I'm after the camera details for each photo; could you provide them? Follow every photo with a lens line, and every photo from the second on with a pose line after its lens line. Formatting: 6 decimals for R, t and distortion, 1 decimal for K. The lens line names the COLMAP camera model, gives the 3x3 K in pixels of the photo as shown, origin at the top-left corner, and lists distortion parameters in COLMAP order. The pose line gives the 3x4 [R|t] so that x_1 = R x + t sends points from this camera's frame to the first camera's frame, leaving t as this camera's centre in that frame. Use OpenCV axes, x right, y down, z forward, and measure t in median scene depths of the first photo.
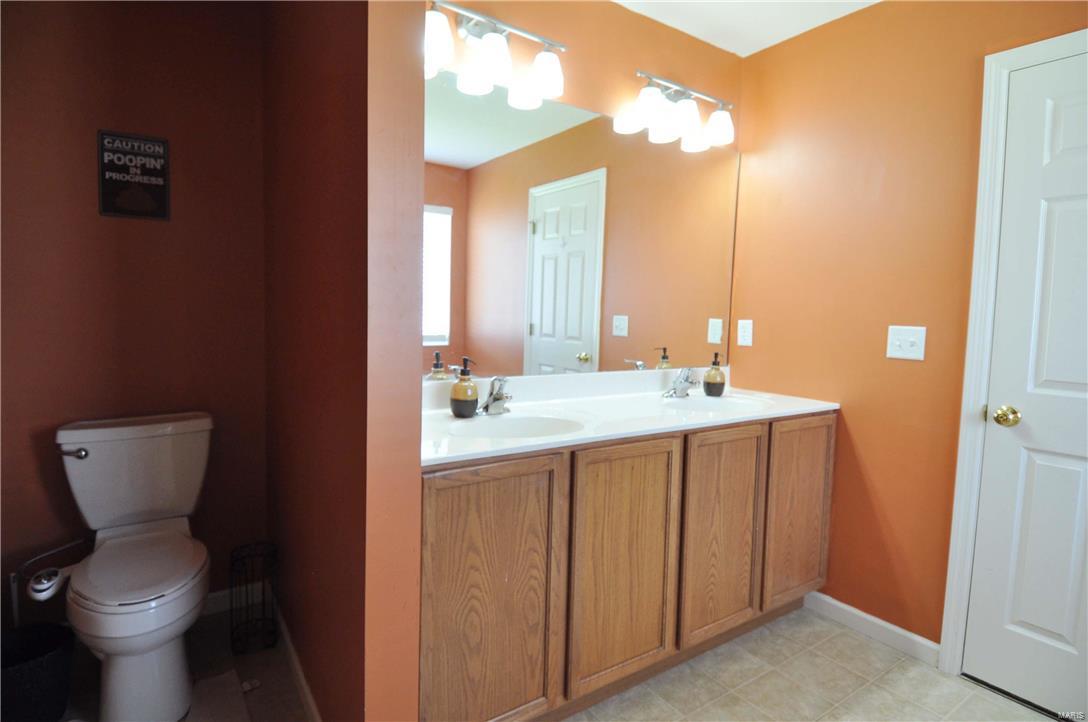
lens RADIAL K [[568.2, 0, 547.2], [0, 568.2, 357.3], [0, 0, 1]] dist [0.018862, -0.023682]
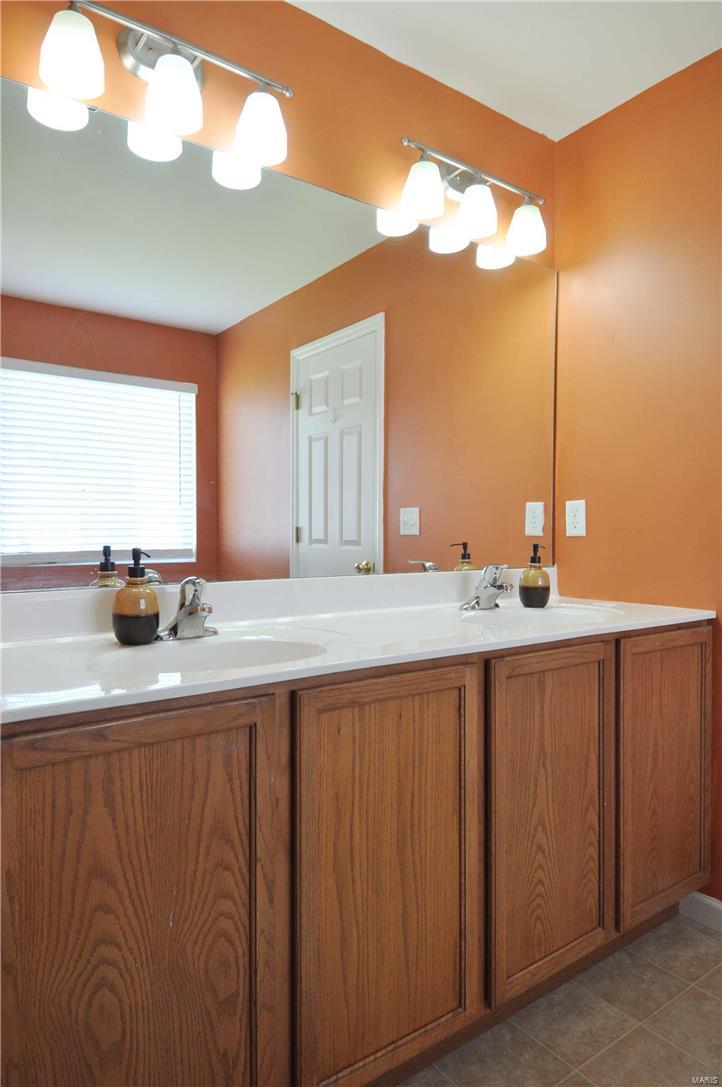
lens RADIAL K [[700.4, 0, 358.8], [0, 700.4, 541.9], [0, 0, 1]] dist [0.017127, -0.026231]
pose [[0.999233, -0.027064, 0.028286, 0.073850], [0.028586, 0.998084, -0.054866, 0.039018], [-0.026746, 0.055632, 0.998093, 0.194226]]
